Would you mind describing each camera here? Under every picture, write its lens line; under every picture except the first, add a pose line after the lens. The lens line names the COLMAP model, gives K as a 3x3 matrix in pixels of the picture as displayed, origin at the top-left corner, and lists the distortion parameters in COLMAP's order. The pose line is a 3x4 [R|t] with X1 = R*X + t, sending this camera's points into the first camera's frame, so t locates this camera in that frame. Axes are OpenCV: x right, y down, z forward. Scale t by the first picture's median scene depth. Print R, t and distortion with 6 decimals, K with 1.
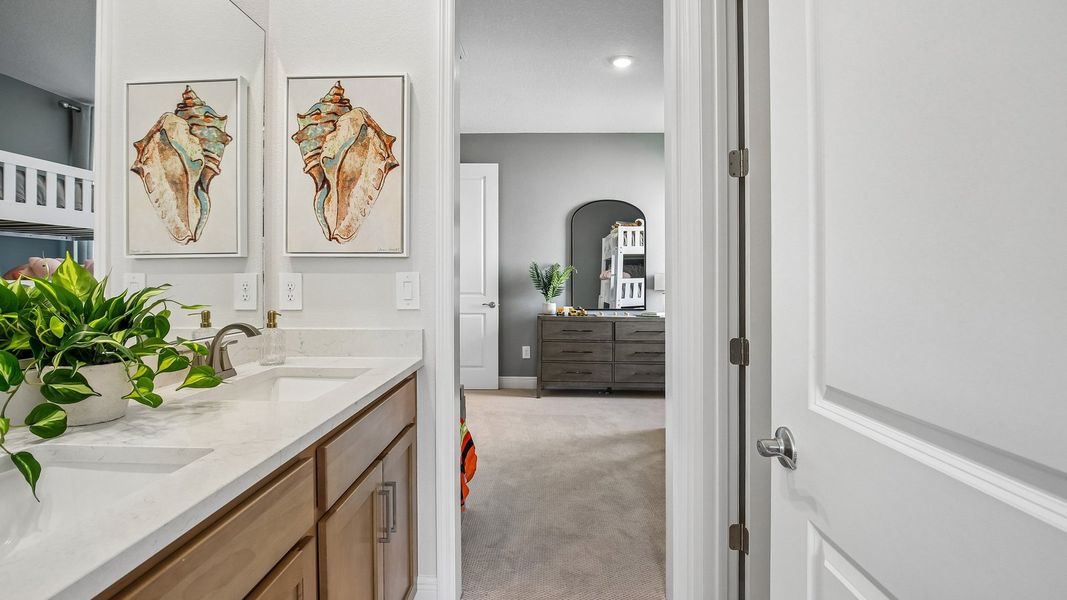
lens RADIAL K [[509.1, 0, 533.0], [0, 509.1, 292.5], [0, 0, 1]] dist [-0.020127, 0.000509]
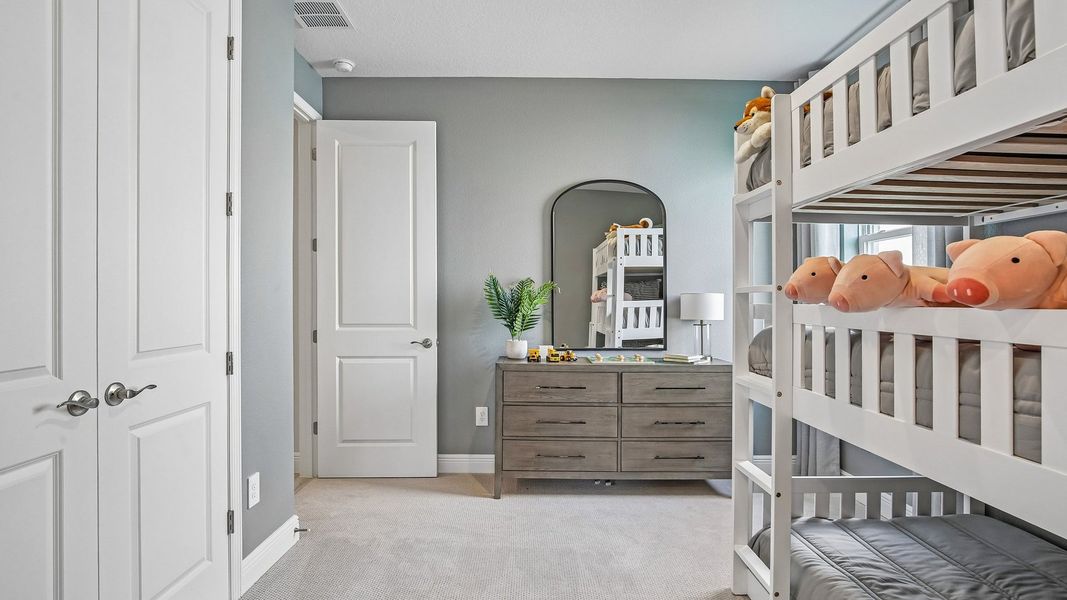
lens RADIAL K [[509.1, 0, 533.0], [0, 509.1, 292.5], [0, 0, 1]] dist [-0.020127, 0.000509]
pose [[0.999485, 0.000275, 0.032076, 0.031903], [0.001051, 0.999145, -0.041321, -0.012407], [-0.032060, 0.041334, 0.998631, 0.359733]]
